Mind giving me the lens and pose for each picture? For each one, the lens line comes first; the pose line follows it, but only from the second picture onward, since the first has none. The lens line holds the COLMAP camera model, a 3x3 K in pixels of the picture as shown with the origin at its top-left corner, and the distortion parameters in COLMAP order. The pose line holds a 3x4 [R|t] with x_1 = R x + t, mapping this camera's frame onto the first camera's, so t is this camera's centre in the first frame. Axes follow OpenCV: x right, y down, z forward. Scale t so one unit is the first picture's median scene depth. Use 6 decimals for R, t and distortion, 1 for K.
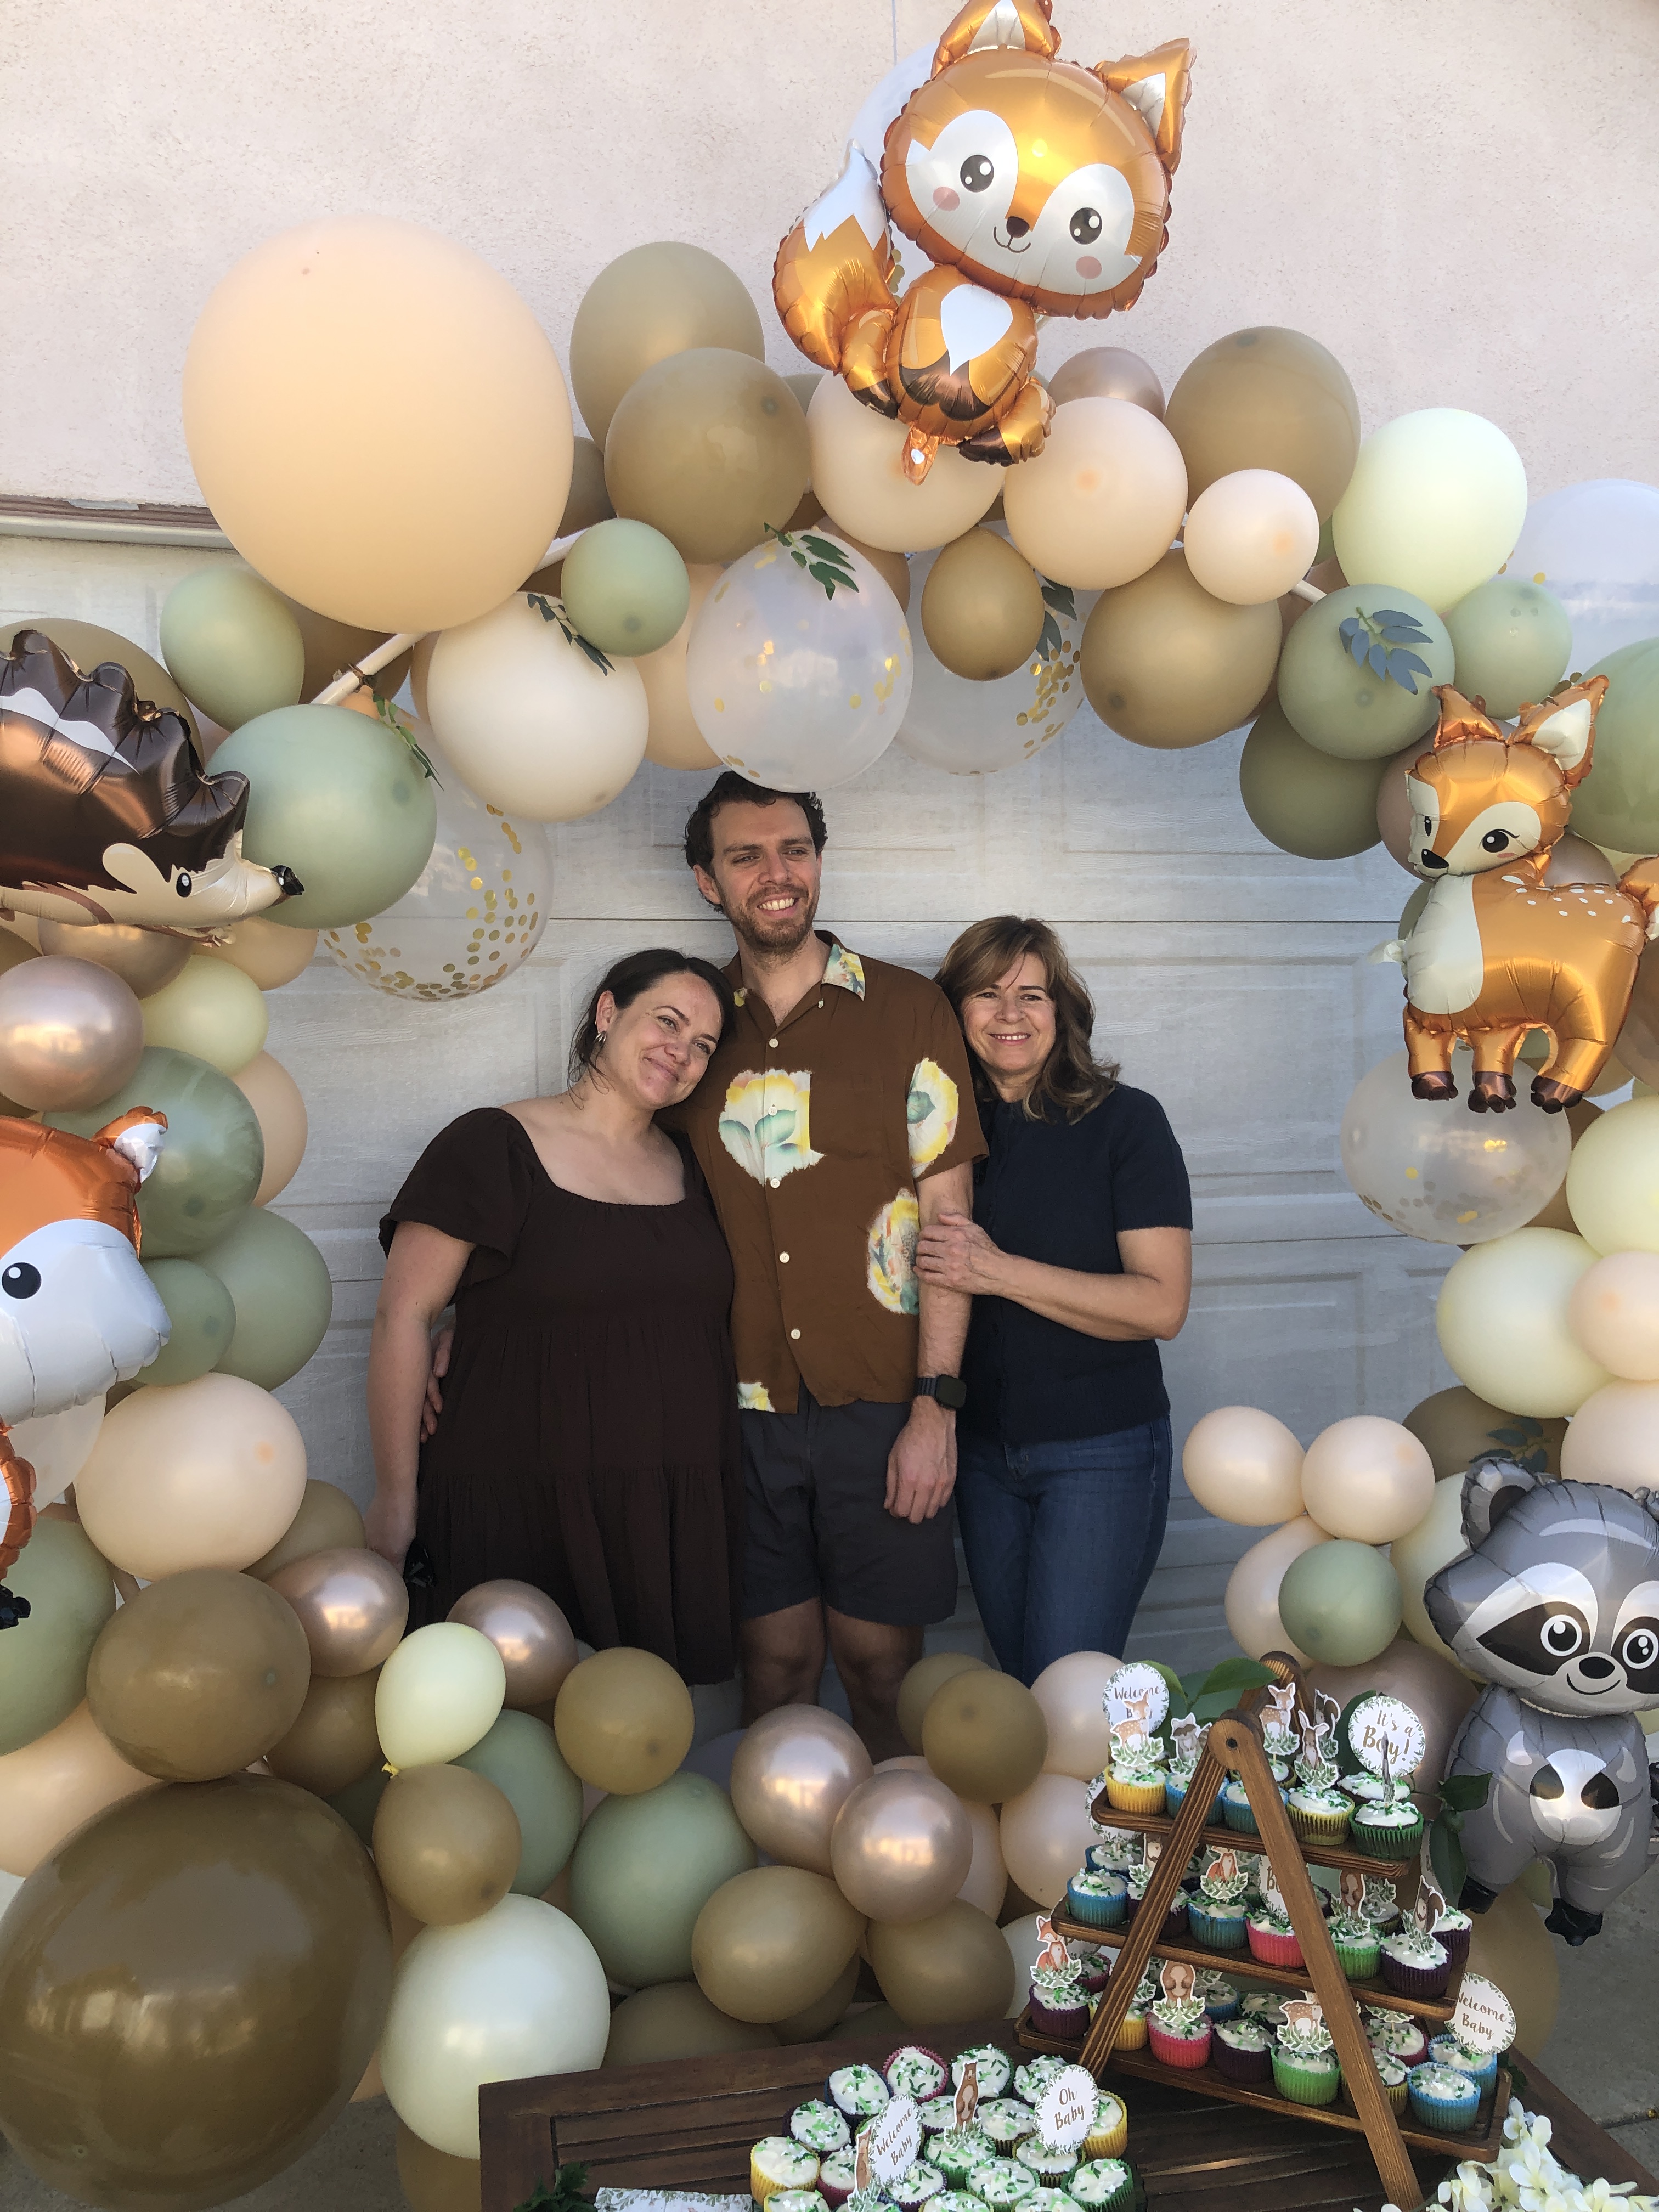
lens RADIAL K [[1795.9, 0, 793.3], [0, 1795.9, 1114.6], [0, 0, 1]] dist [0.012233, -0.000126]
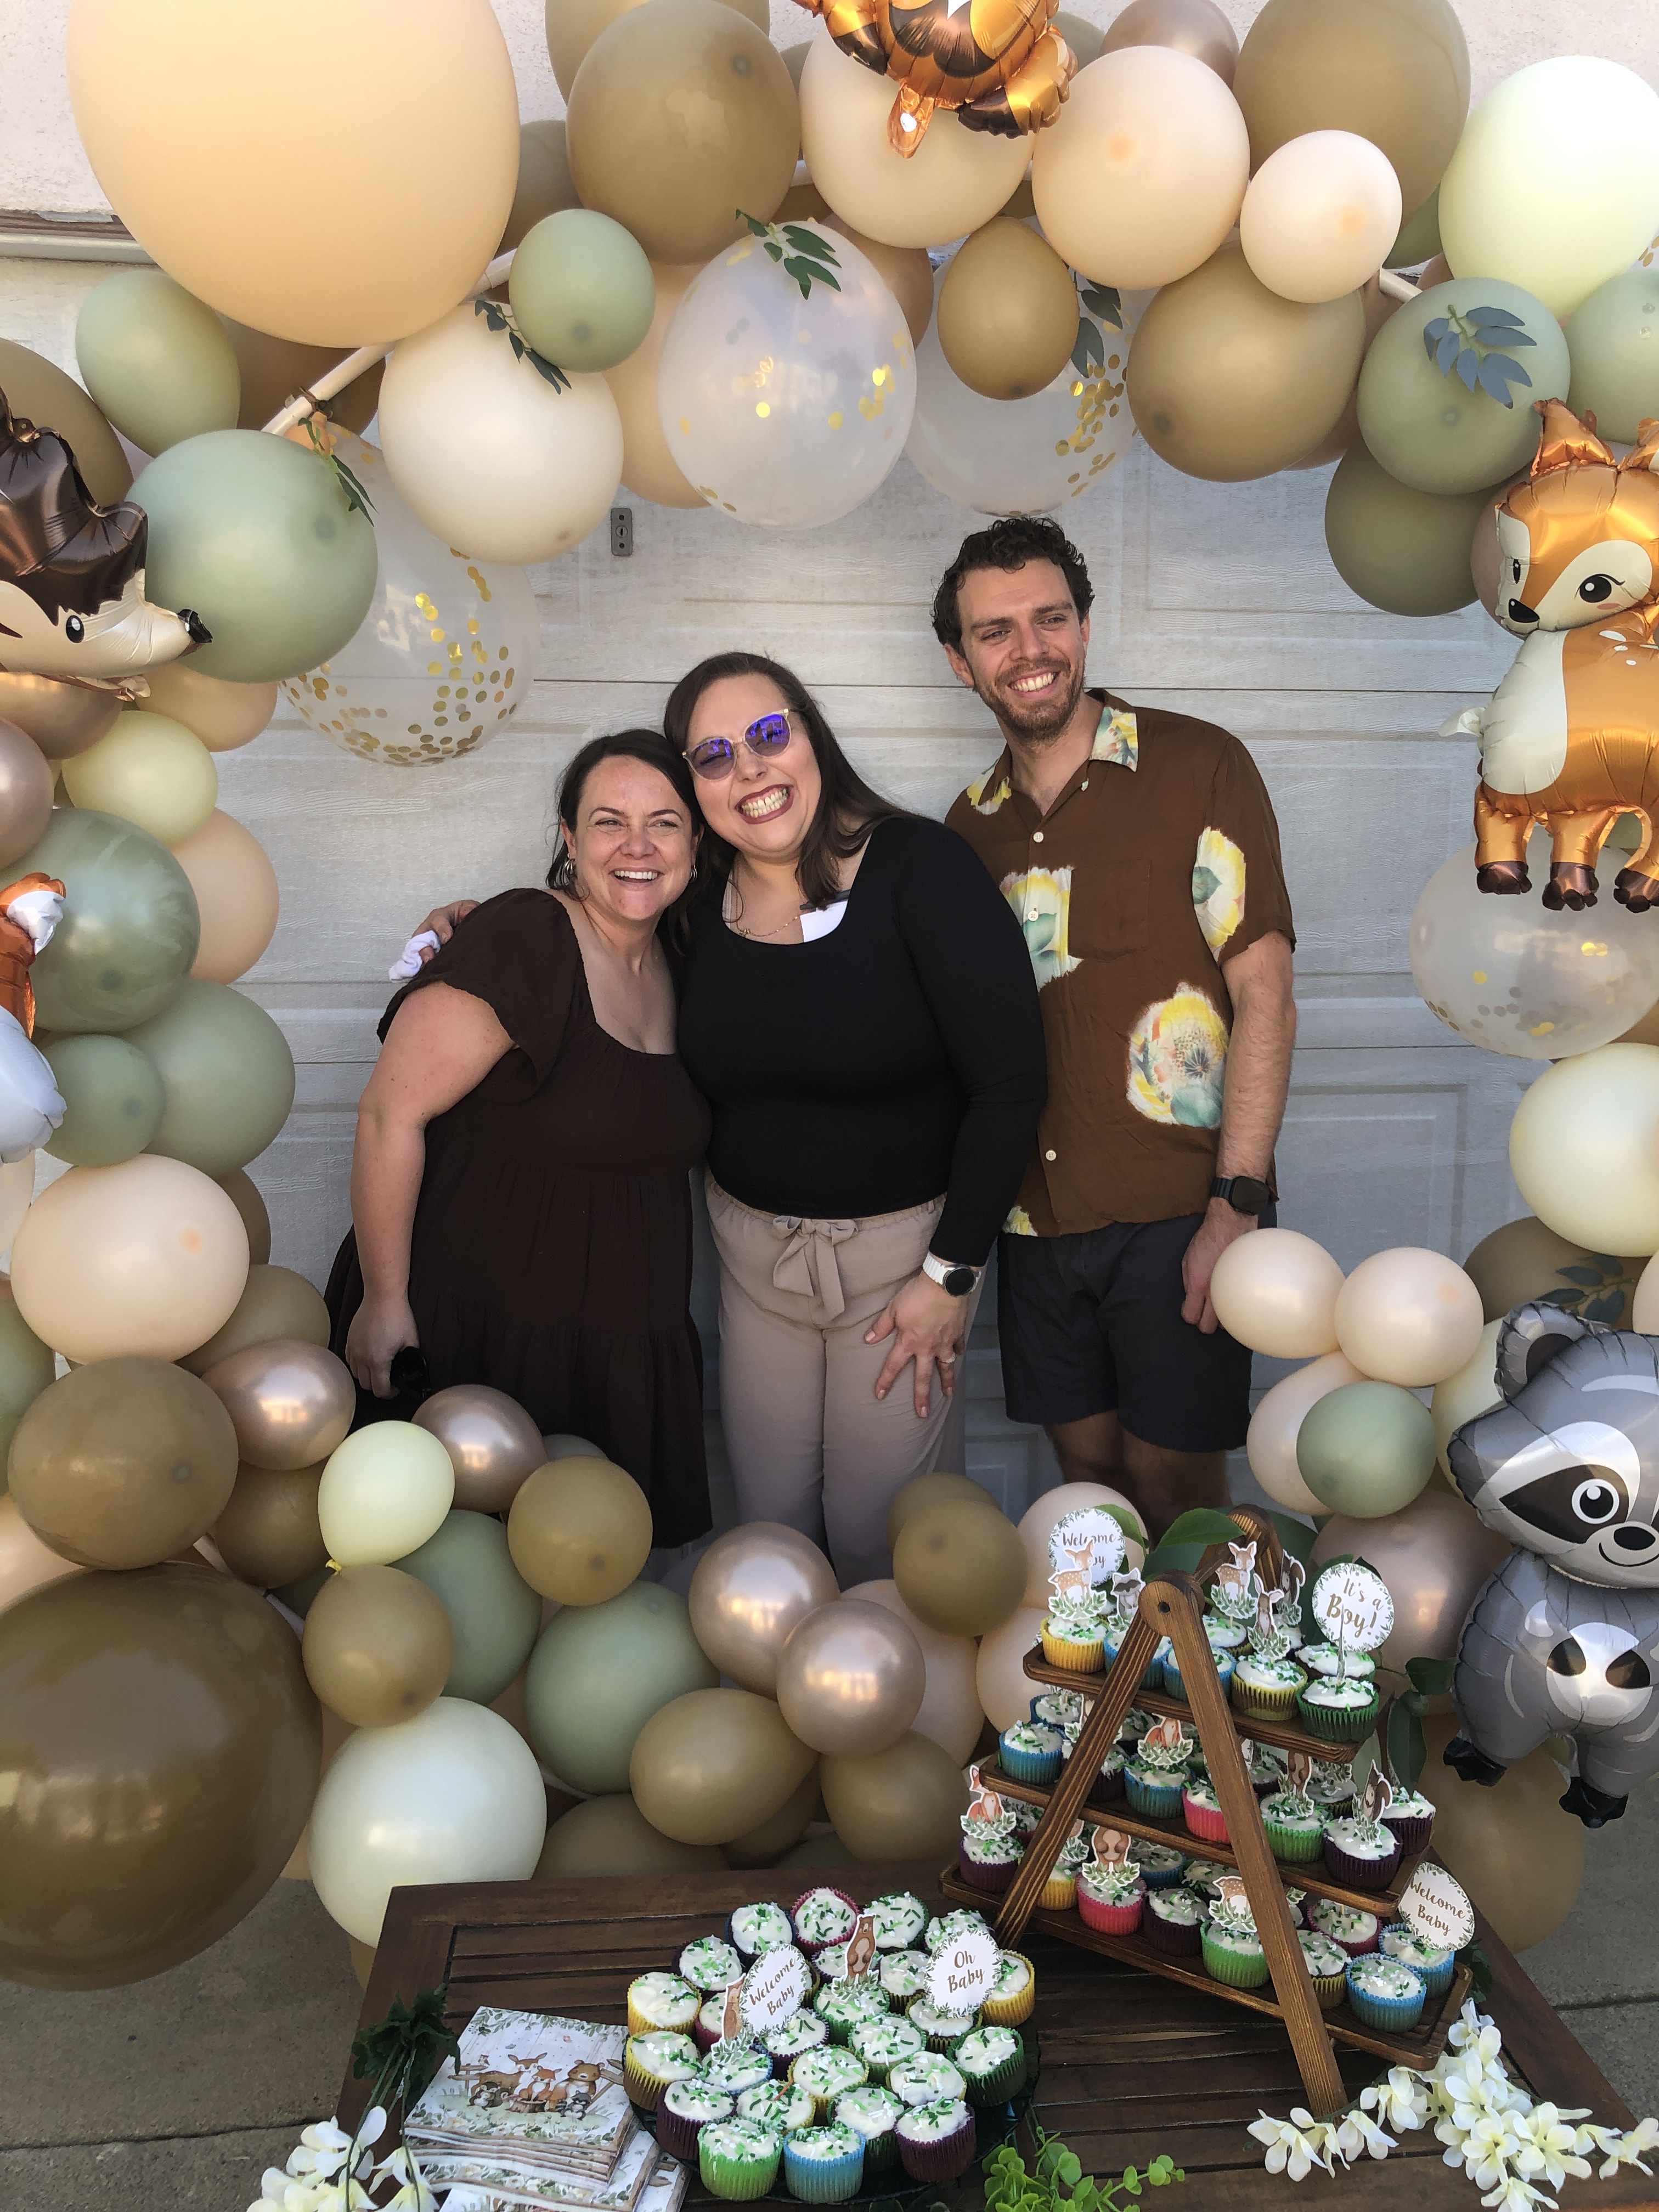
lens RADIAL K [[1795.9, 0, 788.0], [0, 1795.9, 1107.6], [0, 0, 1]] dist [0.012233, -0.000126]
pose [[0.993574, 0.033074, -0.108248, 0.115809], [-0.020438, 0.993059, 0.115829, 0.000602], [0.111327, -0.112872, 0.987353, 0.093975]]
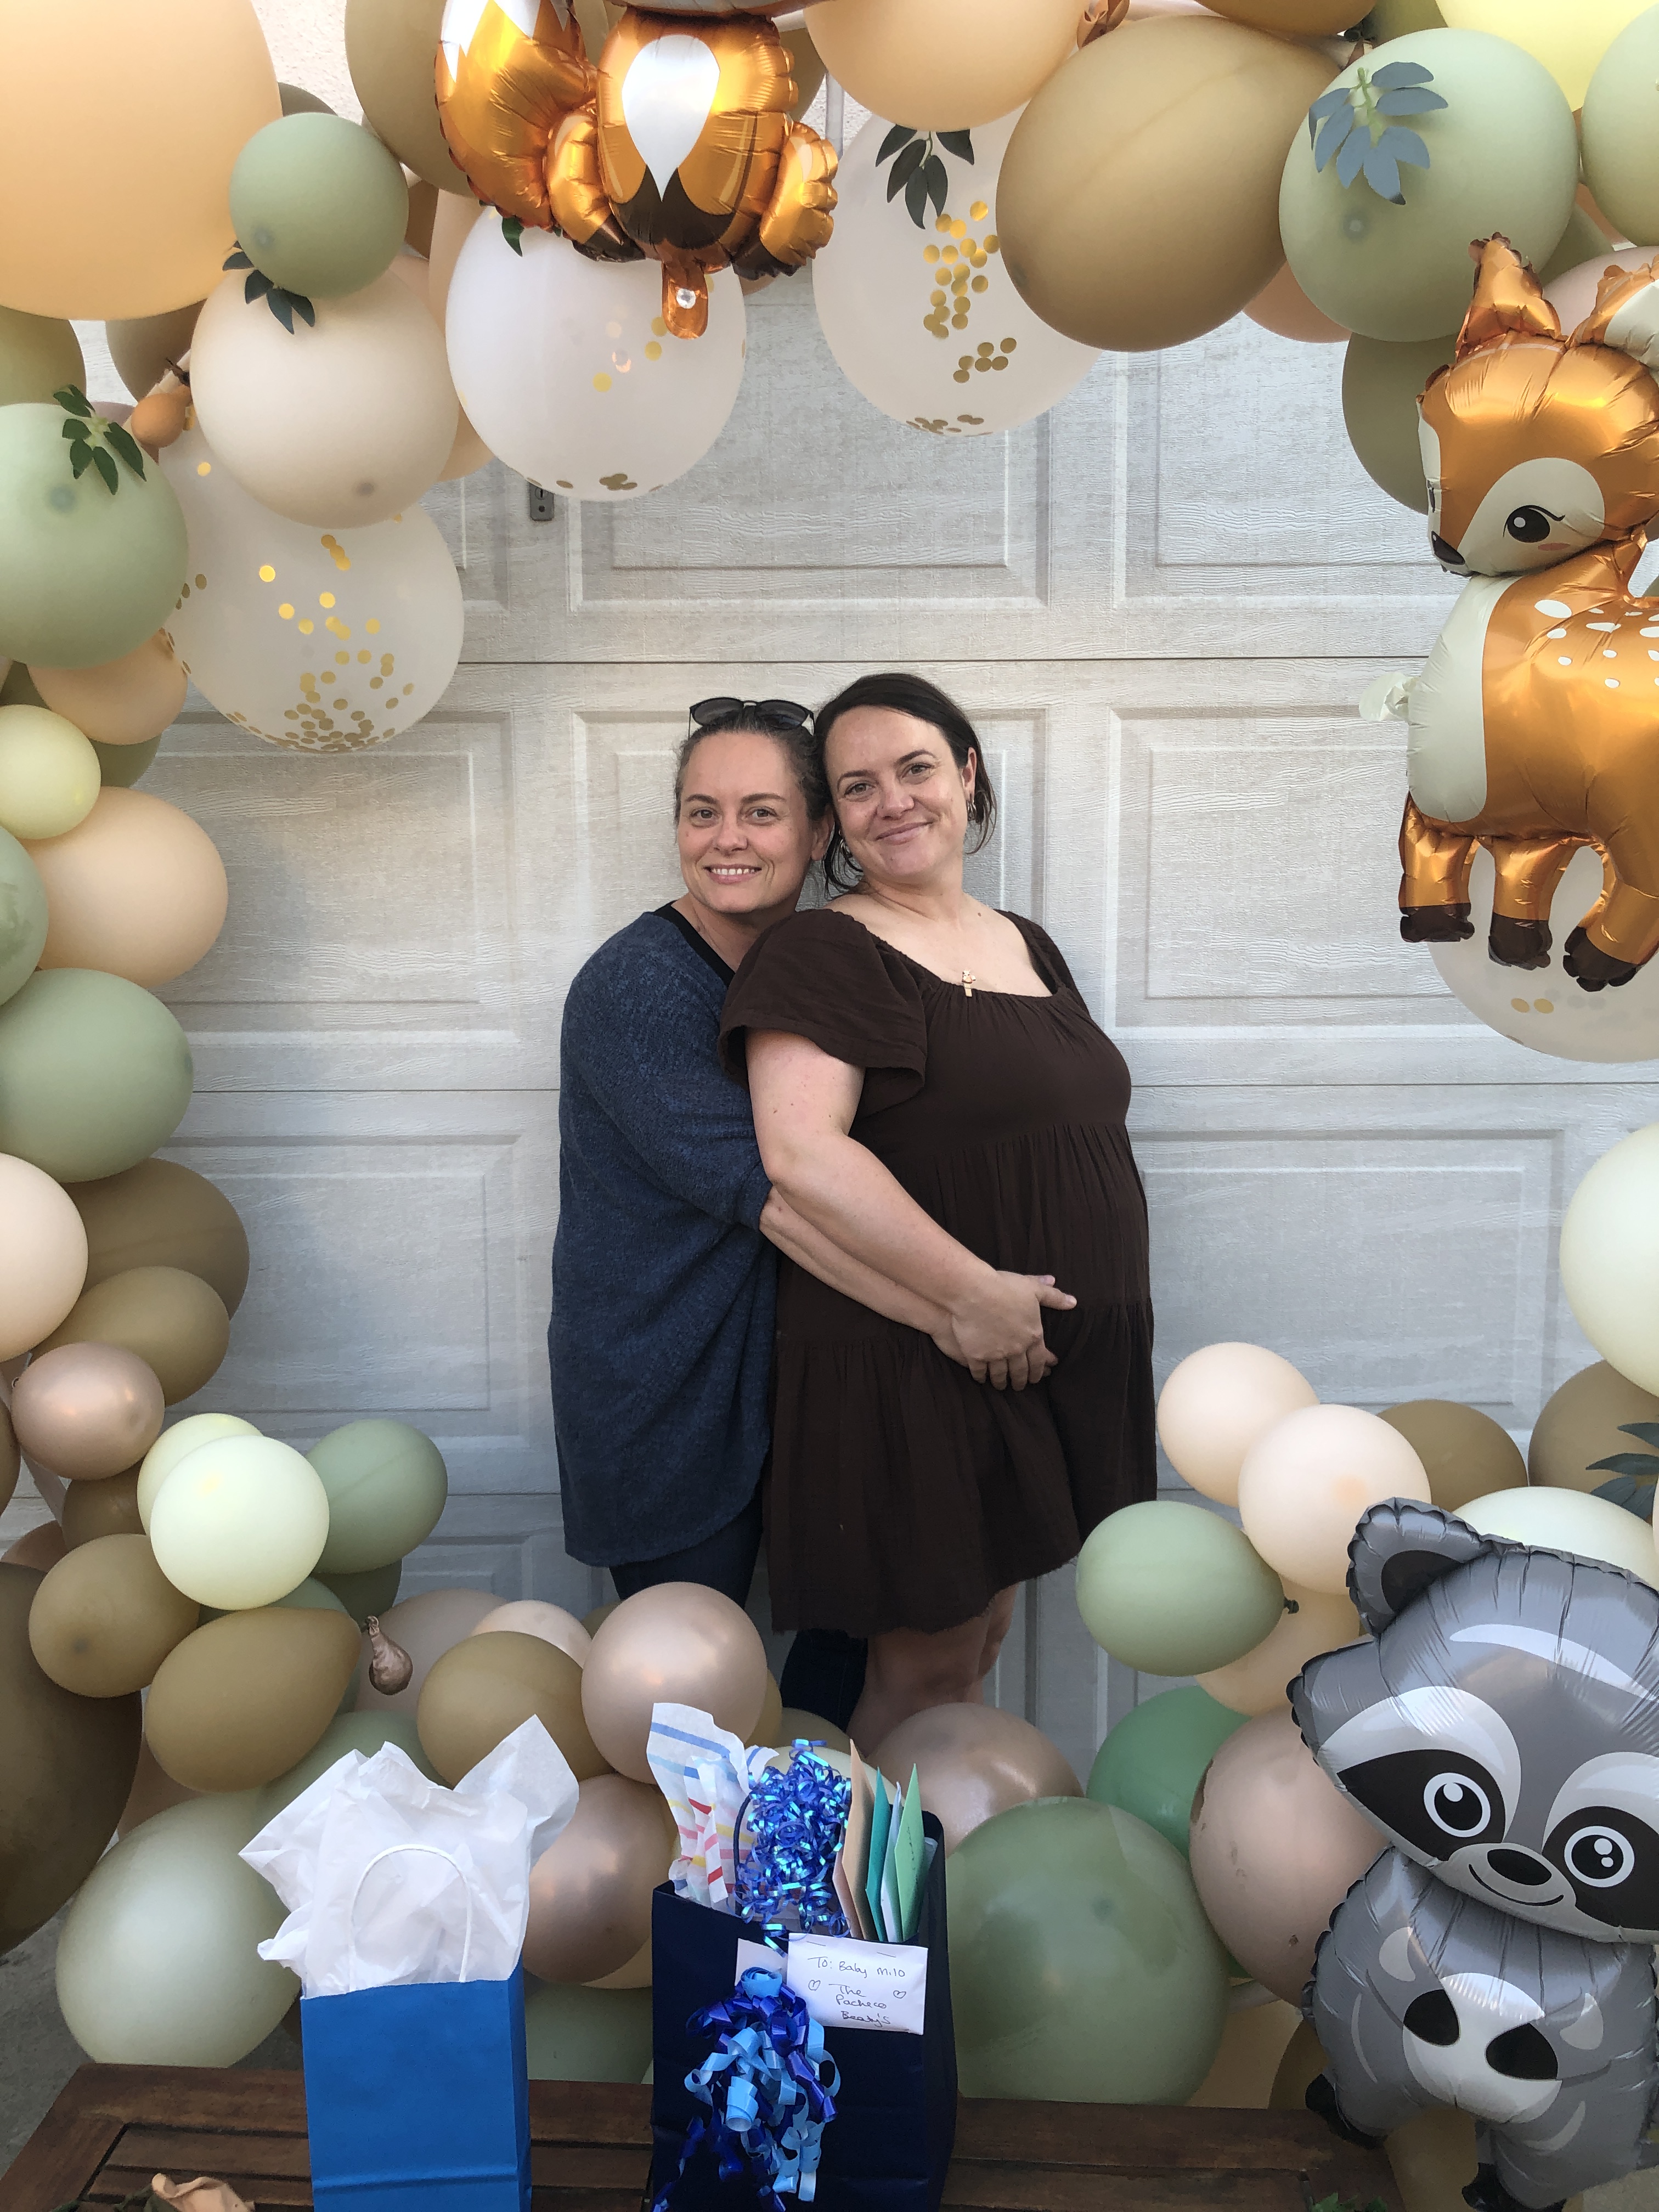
lens RADIAL K [[1795.9, 0, 792.2], [0, 1795.9, 1072.8], [0, 0, 1]] dist [0.012233, -0.000126]
pose [[0.970034, 0.040760, -0.239524, 0.312594], [-0.016705, 0.994684, 0.101615, -0.013512], [0.242393, -0.094568, 0.965558, 0.341496]]
